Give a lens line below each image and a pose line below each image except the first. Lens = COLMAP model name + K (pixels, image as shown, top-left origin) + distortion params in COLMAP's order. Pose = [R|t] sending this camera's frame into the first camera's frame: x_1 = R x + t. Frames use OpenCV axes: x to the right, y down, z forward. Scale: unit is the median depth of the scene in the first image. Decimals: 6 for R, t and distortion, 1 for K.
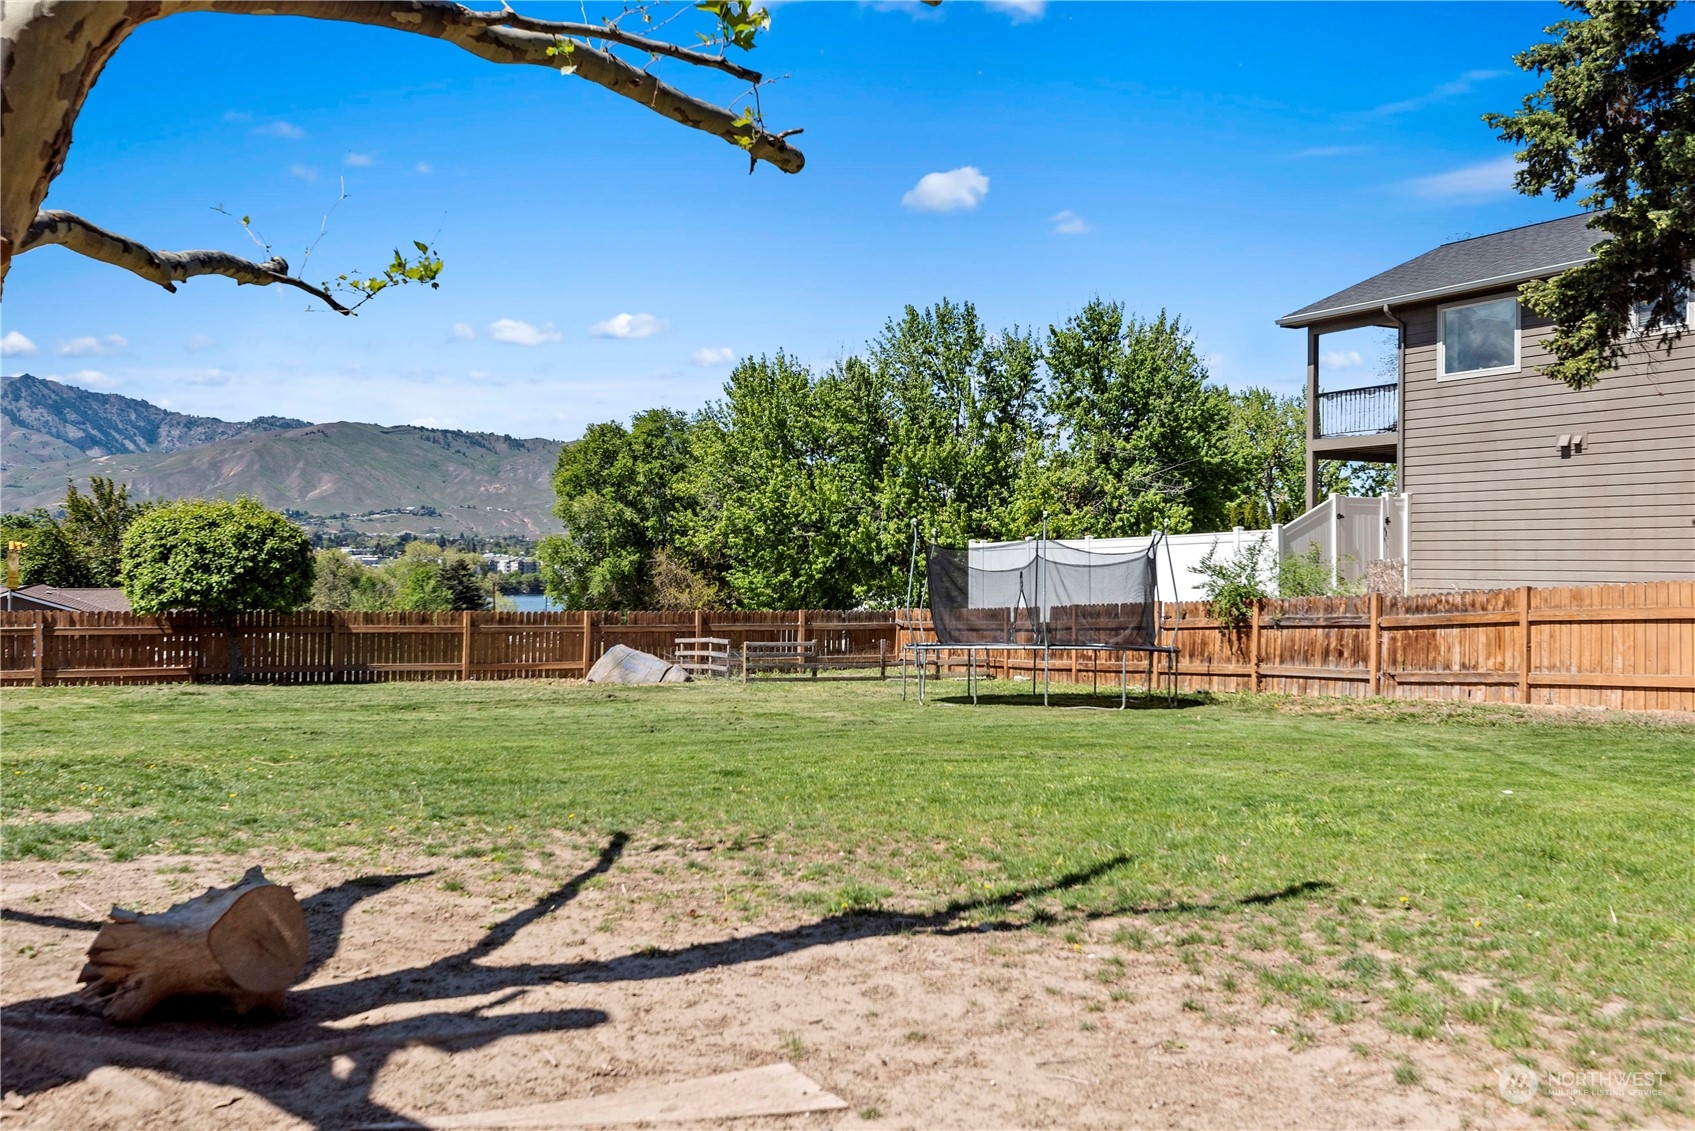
lens RADIAL K [[1387.4, 0, 843.3], [0, 1387.4, 563.2], [0, 0, 1]] dist [-0.012726, 0.001363]
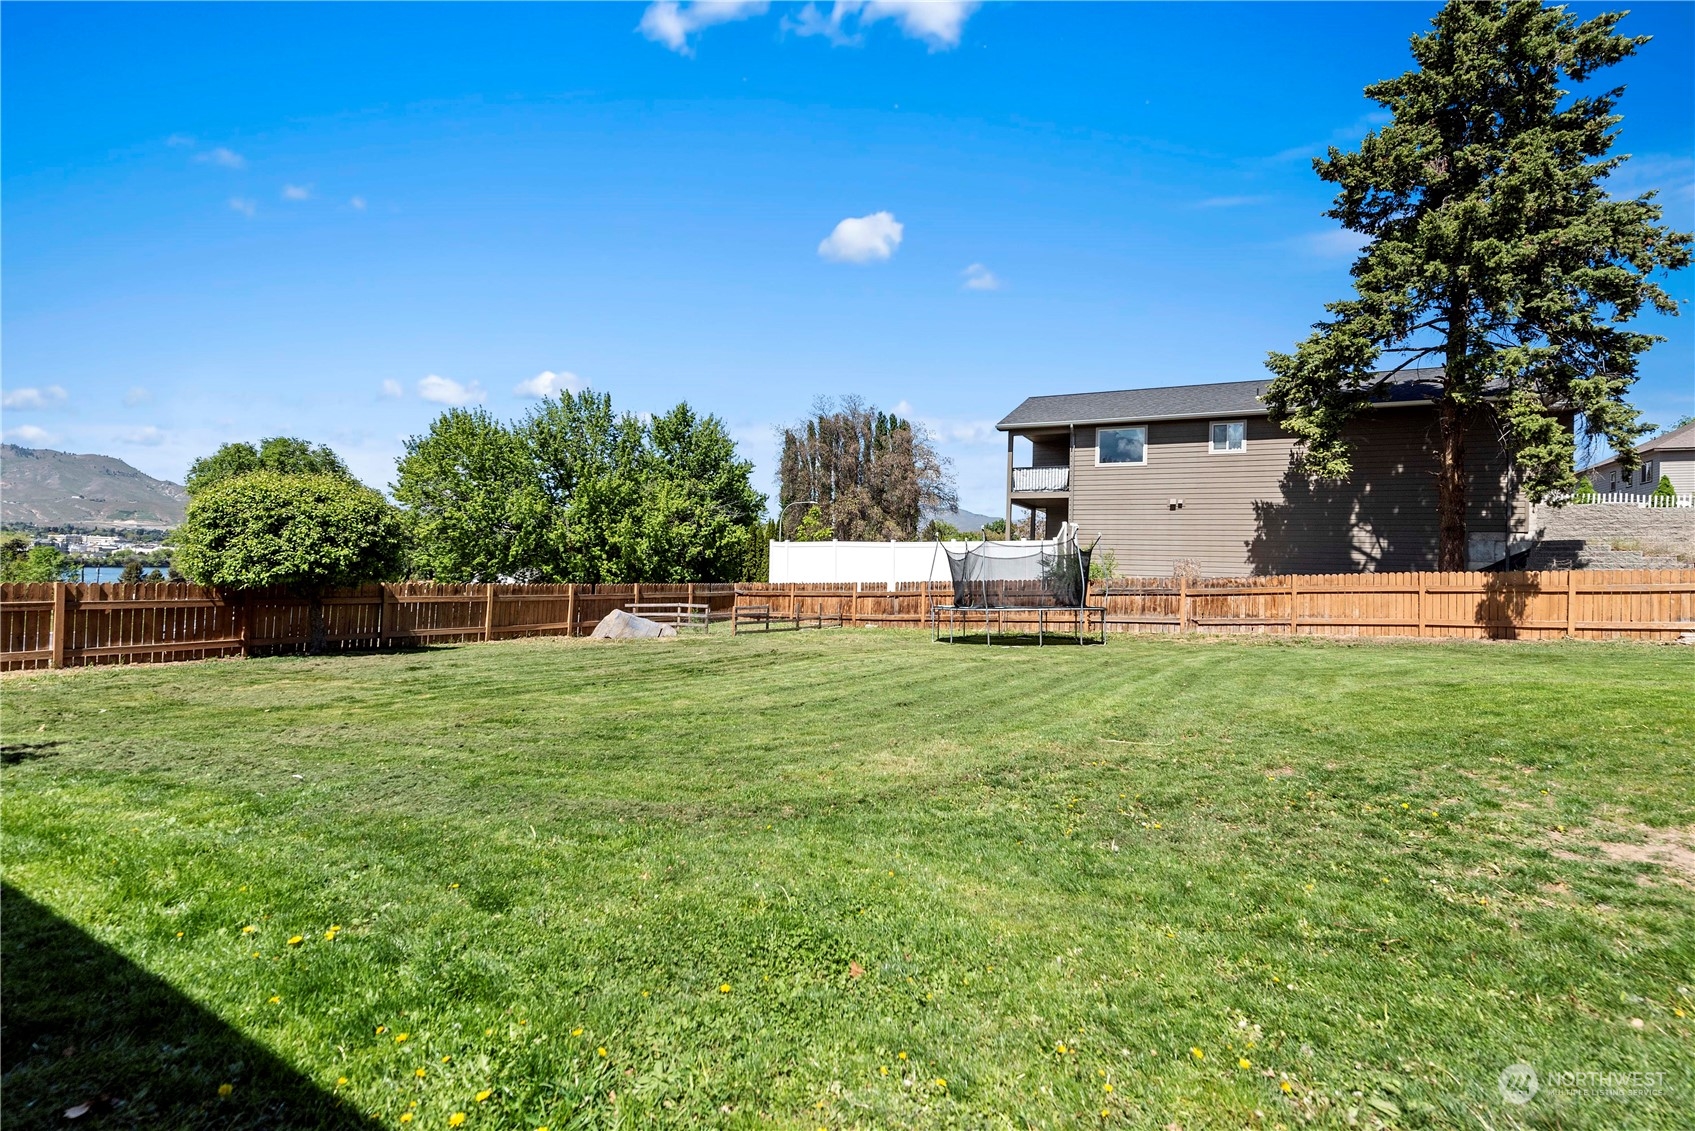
lens RADIAL K [[748.1, 0, 833.7], [0, 748.1, 560.1], [0, 0, 1]] dist [0.002349, -0.001220]
pose [[0.830367, 0.021066, 0.556819, -0.437224], [-0.022836, 0.999732, -0.003767, 0.010574], [-0.556749, -0.009587, 0.830626, 0.325443]]
